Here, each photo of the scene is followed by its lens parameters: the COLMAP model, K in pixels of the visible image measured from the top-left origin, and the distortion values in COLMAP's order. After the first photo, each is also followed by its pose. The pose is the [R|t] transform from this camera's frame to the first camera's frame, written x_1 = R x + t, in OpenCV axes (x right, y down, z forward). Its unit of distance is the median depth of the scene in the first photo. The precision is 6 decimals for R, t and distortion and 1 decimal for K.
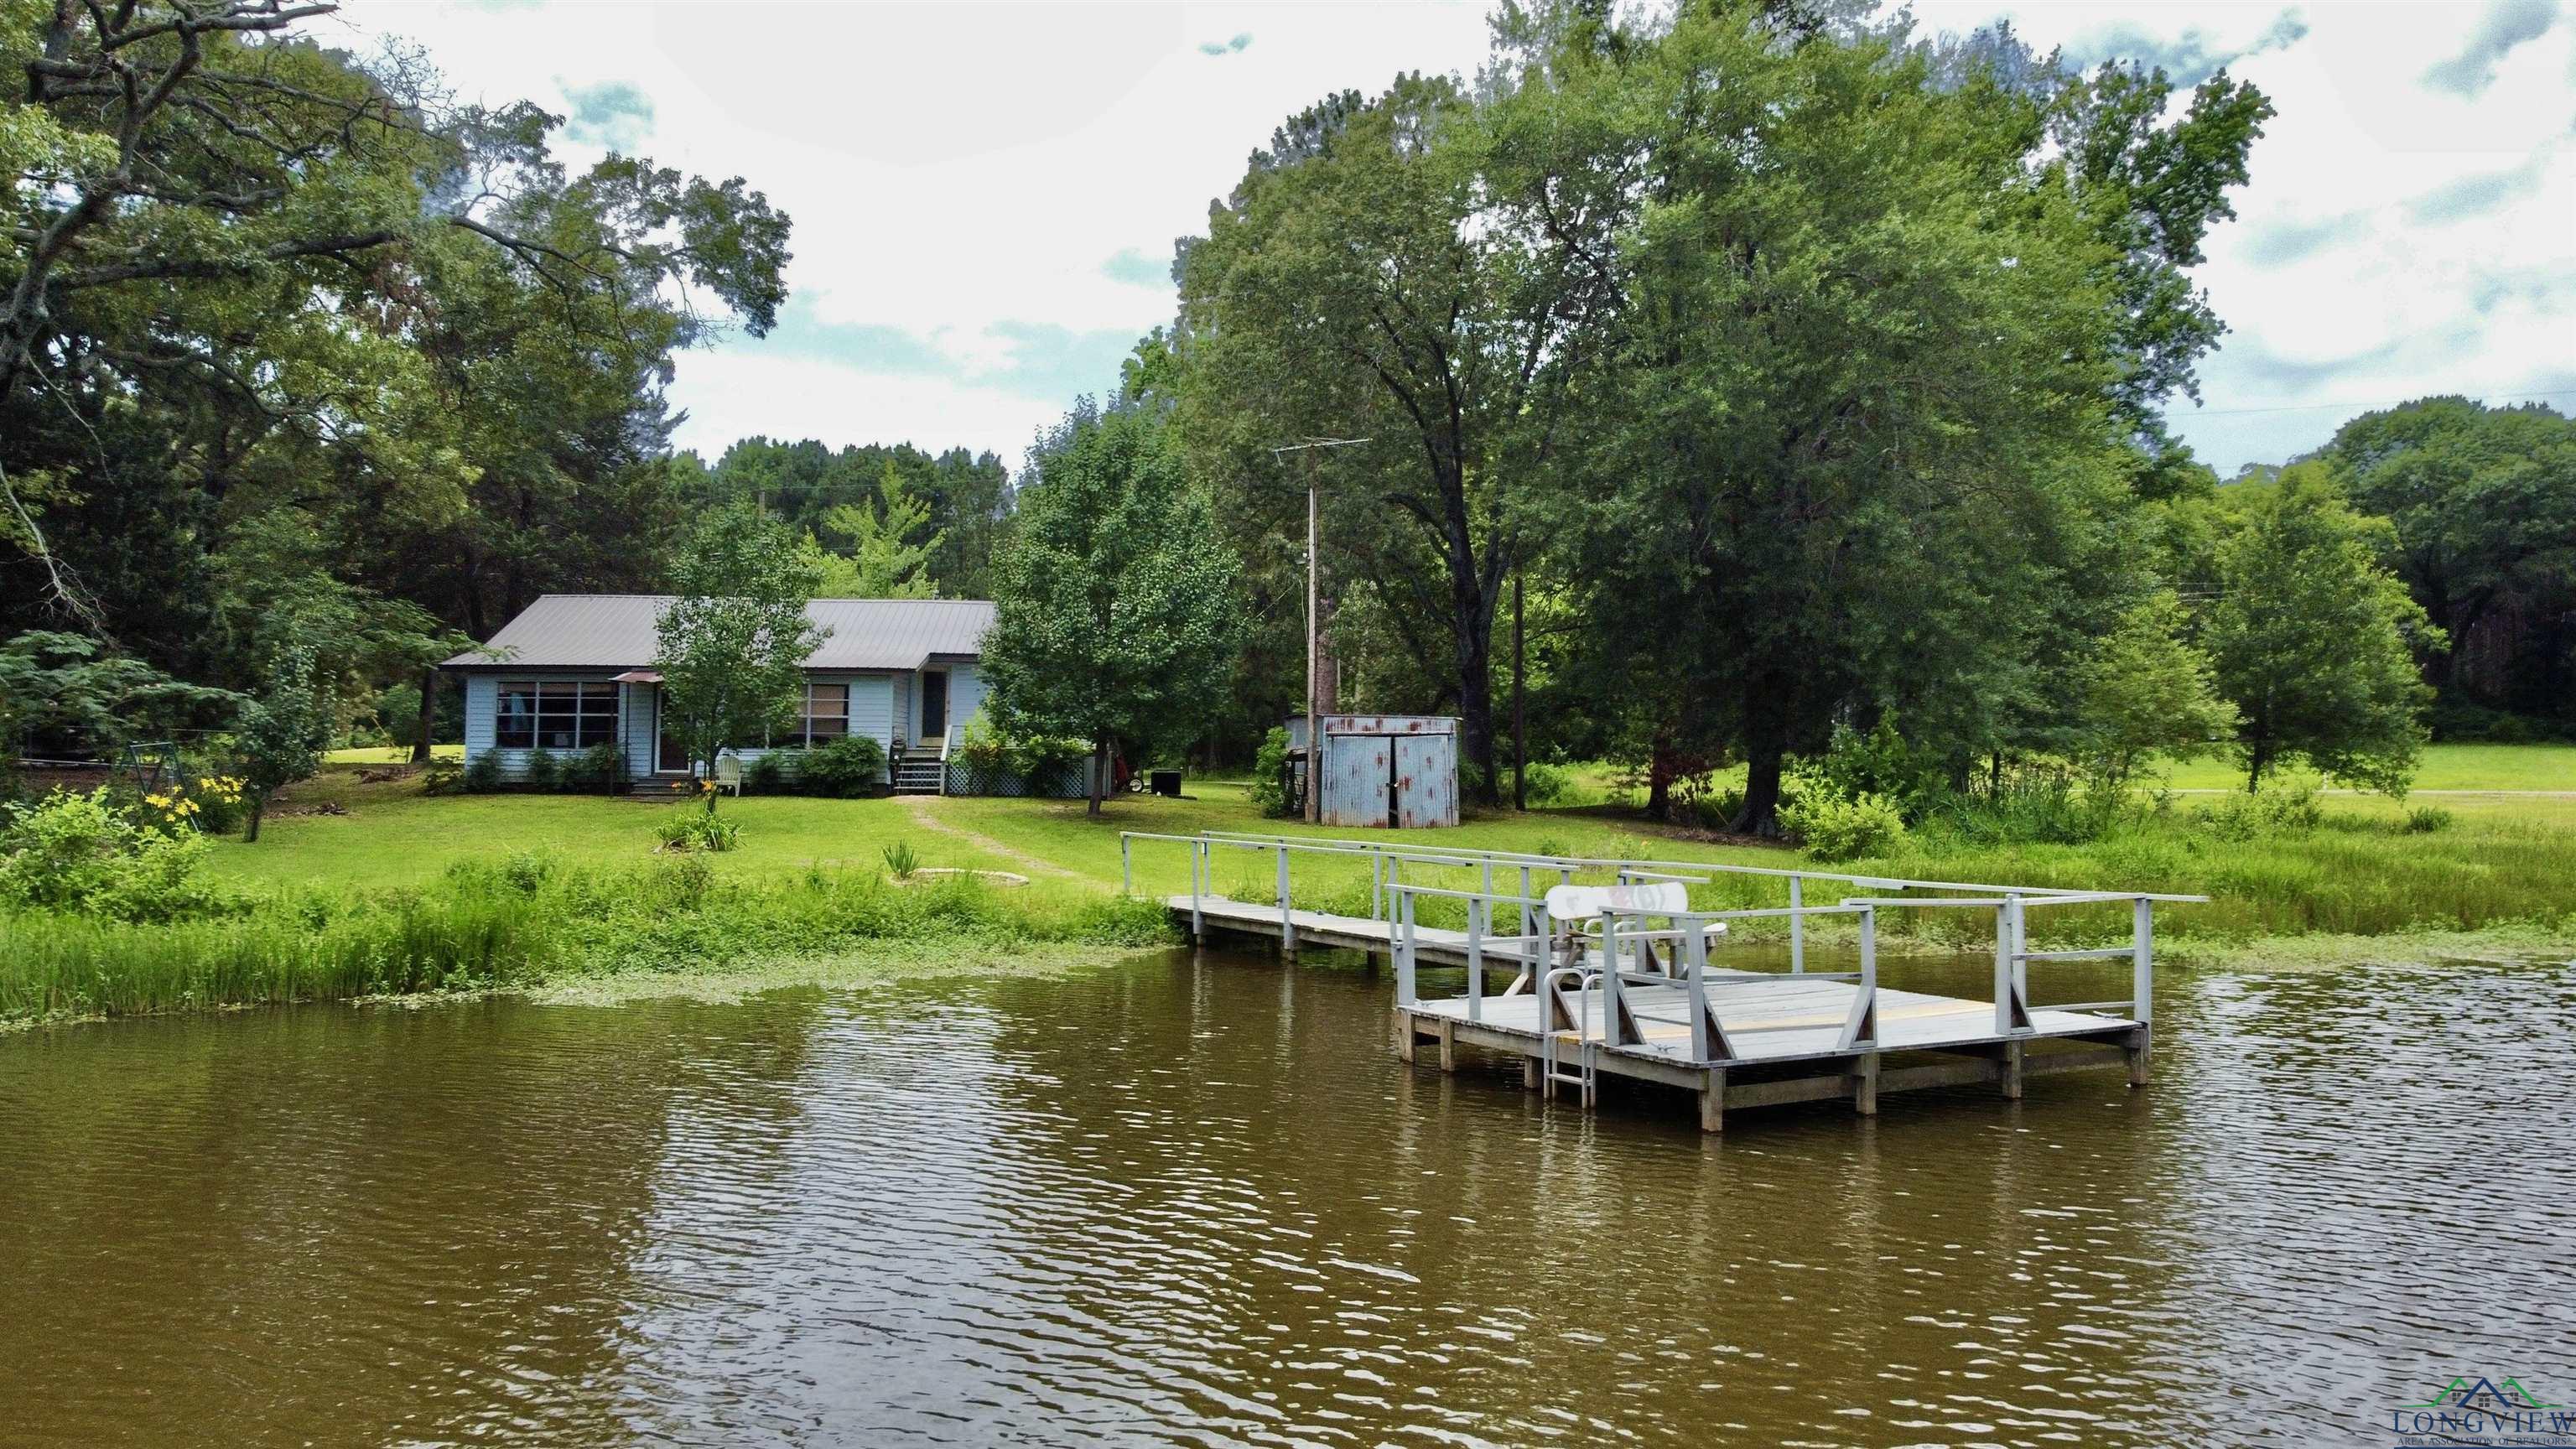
lens RADIAL K [[1952.5, 0, 1293.4], [0, 1952.5, 735.4], [0, 0, 1]] dist [0.013534, -0.014075]
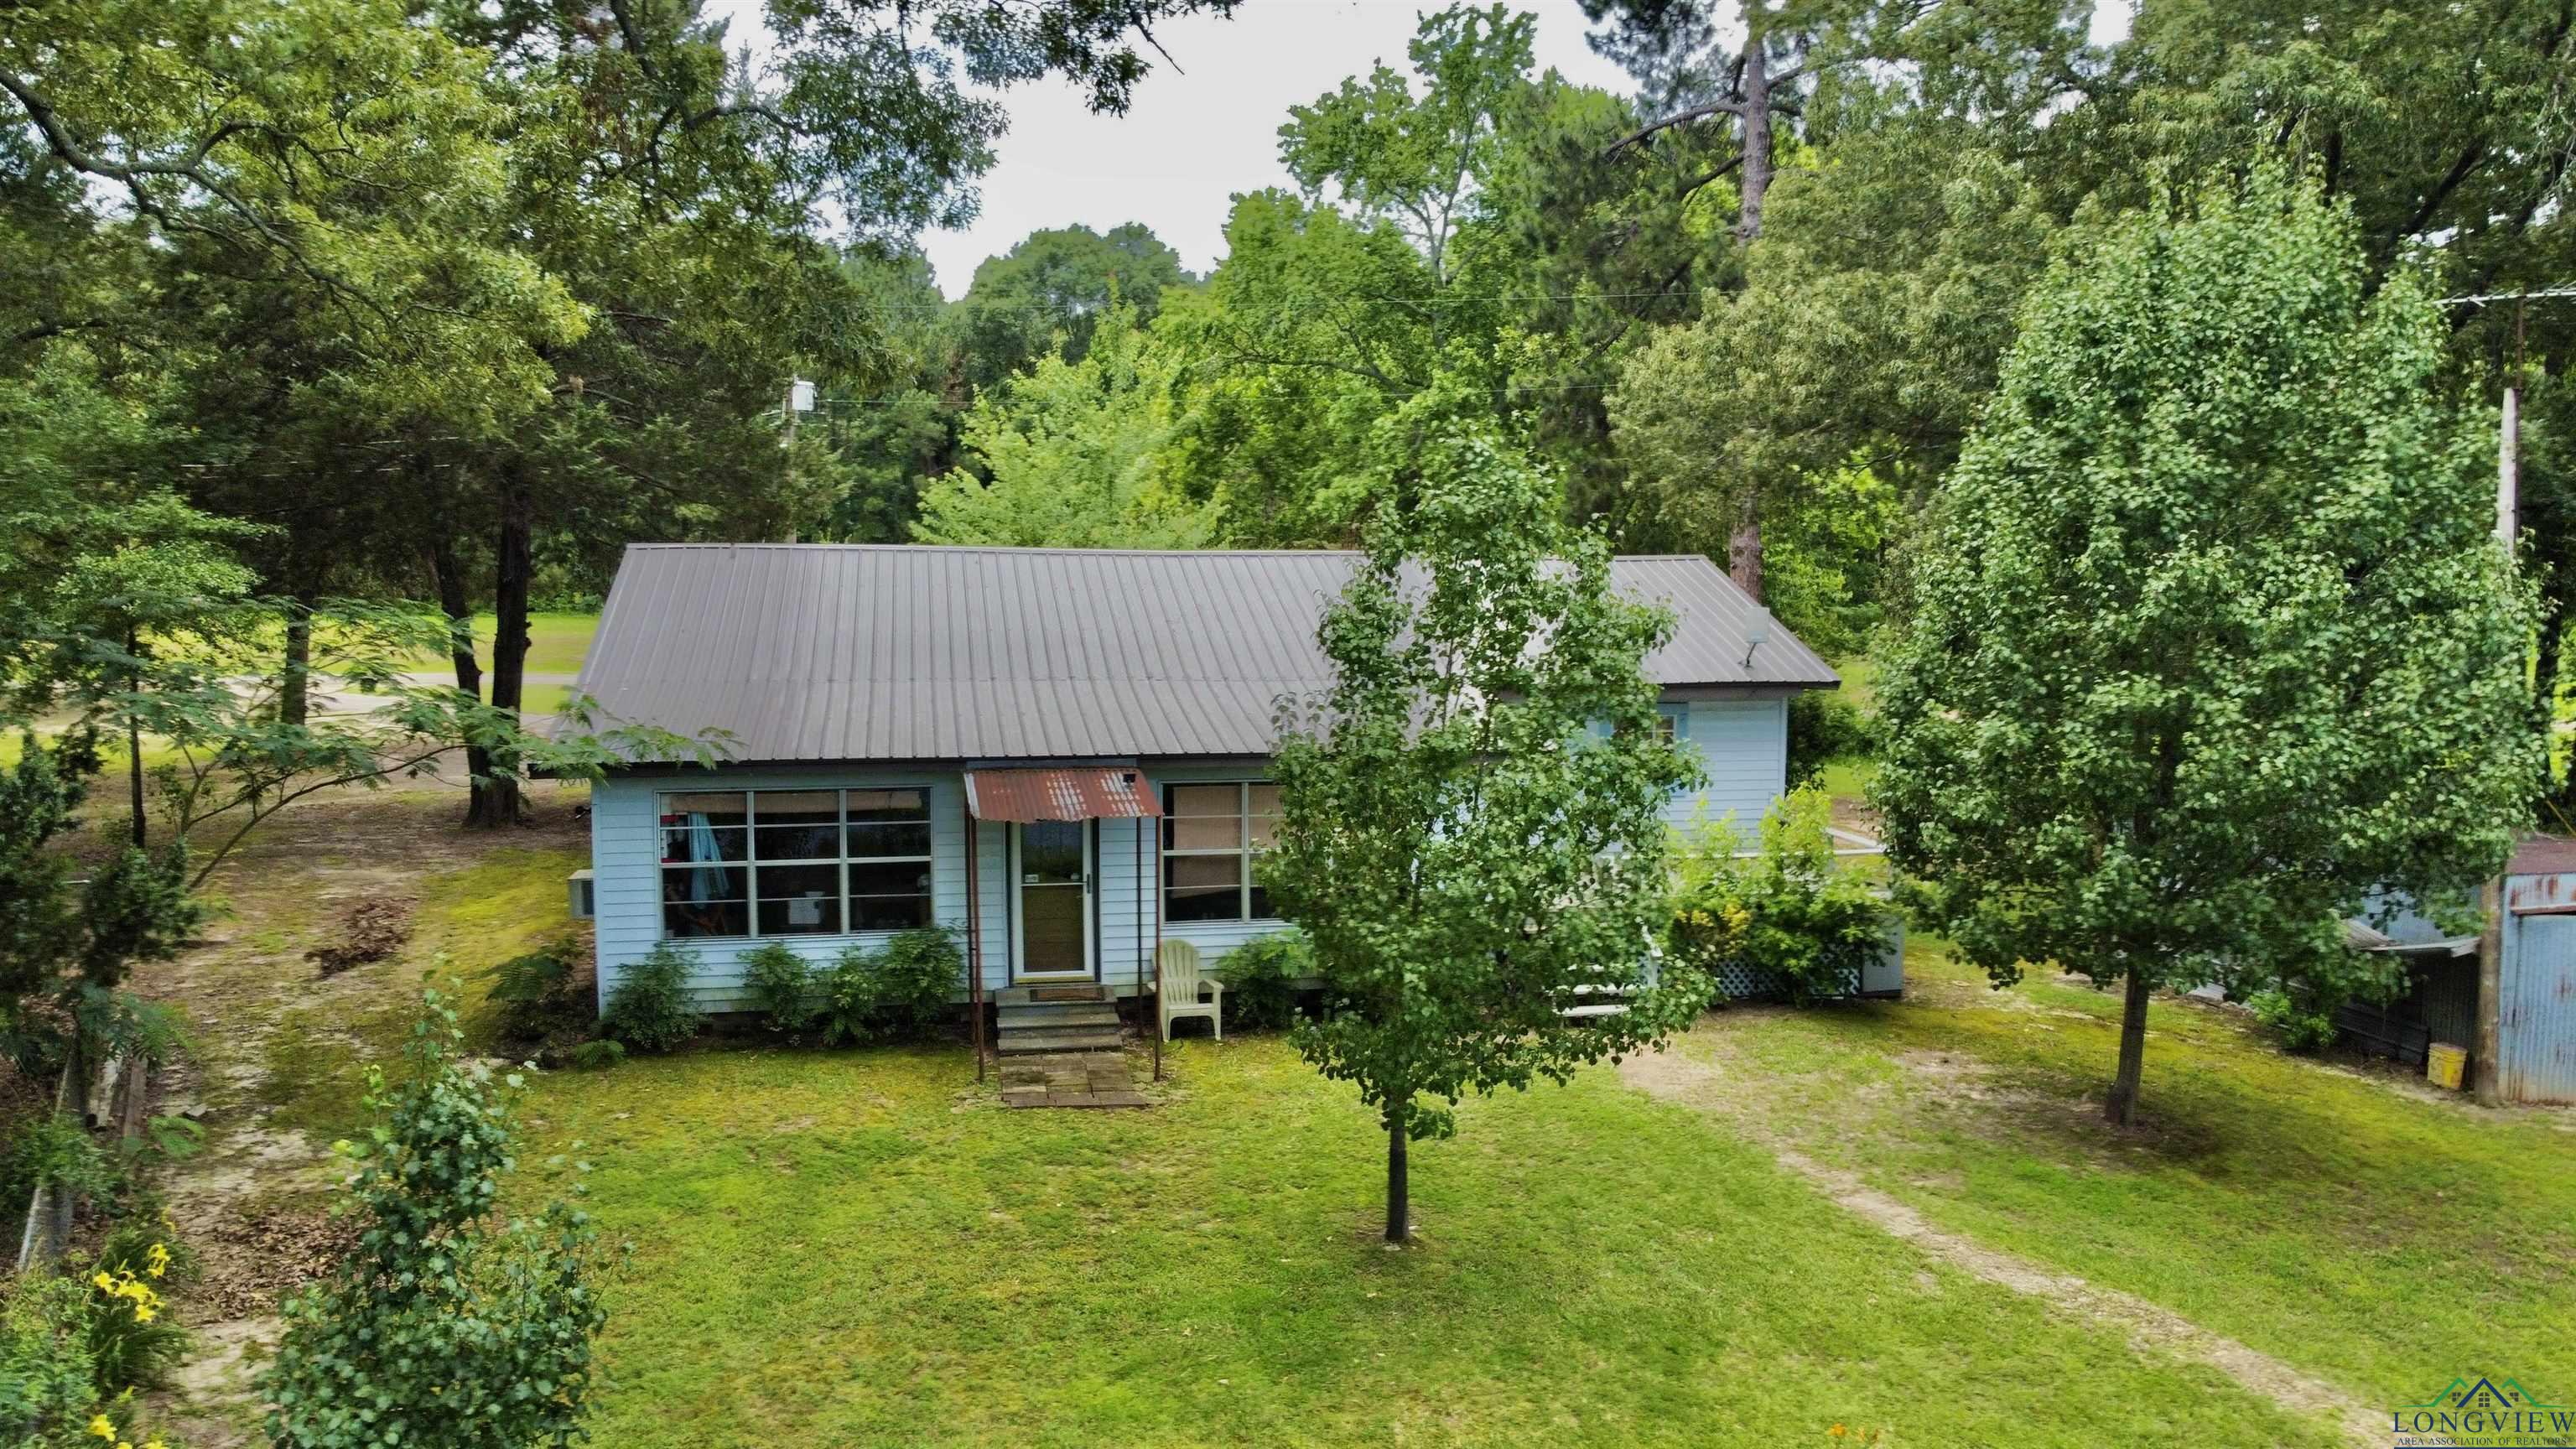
lens RADIAL K [[1952.5, 0, 1283.7], [0, 1952.5, 731.2], [0, 0, 1]] dist [0.013534, -0.014075]
pose [[0.993549, -0.014087, 0.112527, -0.333139], [0.002102, 0.994372, 0.105920, -0.094404], [-0.113385, -0.105000, 0.987987, 0.572628]]
